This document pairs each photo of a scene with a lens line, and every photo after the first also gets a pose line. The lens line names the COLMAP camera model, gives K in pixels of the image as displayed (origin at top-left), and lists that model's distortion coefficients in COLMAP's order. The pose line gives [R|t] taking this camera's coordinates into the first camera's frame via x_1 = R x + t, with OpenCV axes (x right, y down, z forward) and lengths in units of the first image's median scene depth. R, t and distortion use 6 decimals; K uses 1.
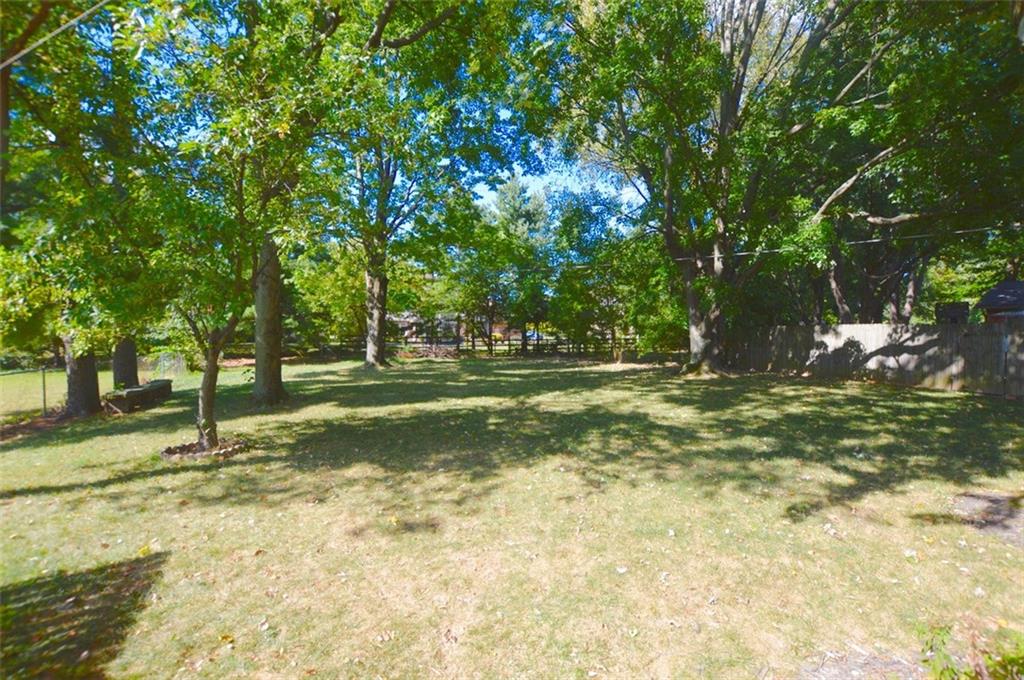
lens RADIAL K [[459.1, 0, 516.7], [0, 459.1, 340.5], [0, 0, 1]] dist [-0.029612, 0.001521]
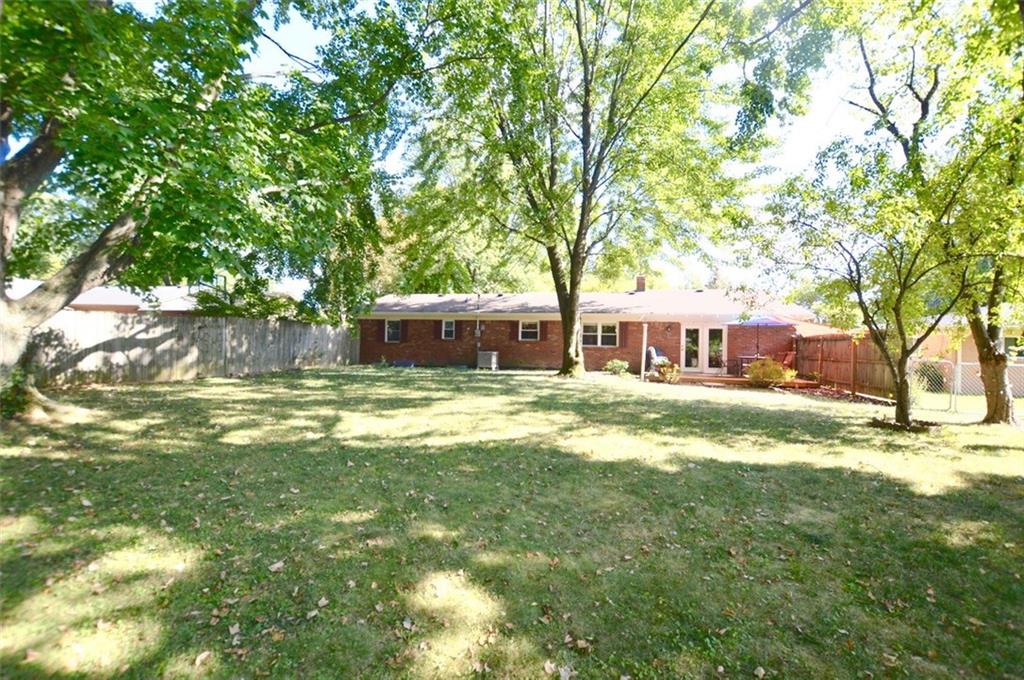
lens RADIAL K [[459.1, 0, 513.0], [0, 459.1, 339.3], [0, 0, 1]] dist [-0.029612, 0.001521]
pose [[0.176736, 0.006687, 0.984236, 0.383347], [-0.026914, 0.999636, -0.001959, -0.013455], [-0.983890, -0.026144, 0.176852, 0.369576]]
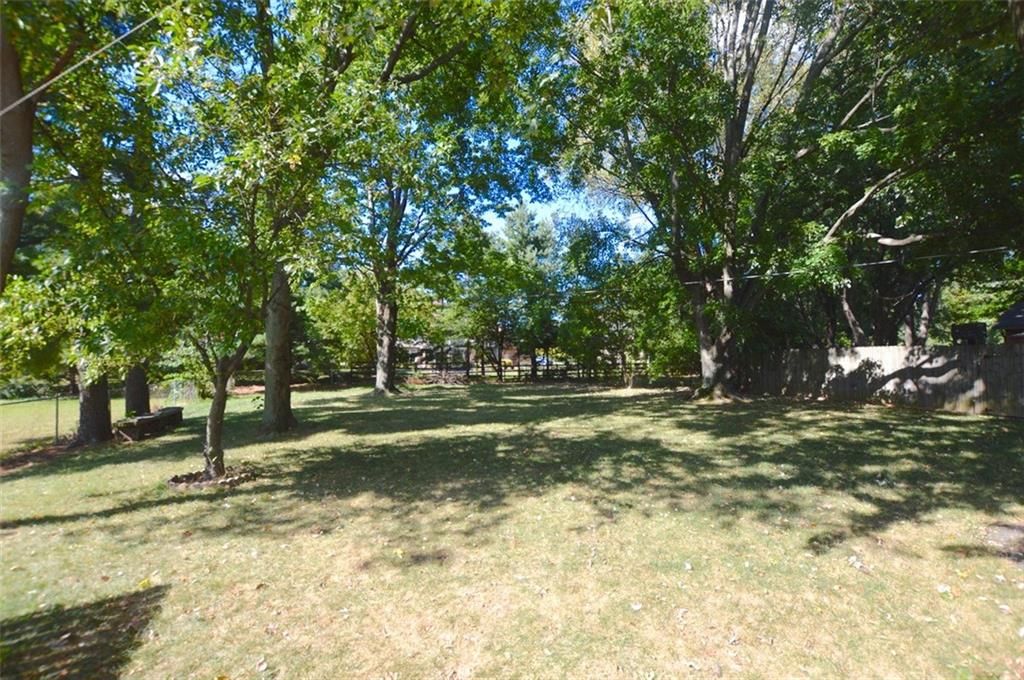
lens RADIAL K [[459.1, 0, 516.4], [0, 459.1, 340.8], [0, 0, 1]] dist [-0.029612, 0.001521]
pose [[0.999733, -0.008230, -0.021584, 0.002160], [0.007030, 0.998459, -0.055055, -0.000169], [0.022004, 0.054888, 0.998250, 0.007620]]
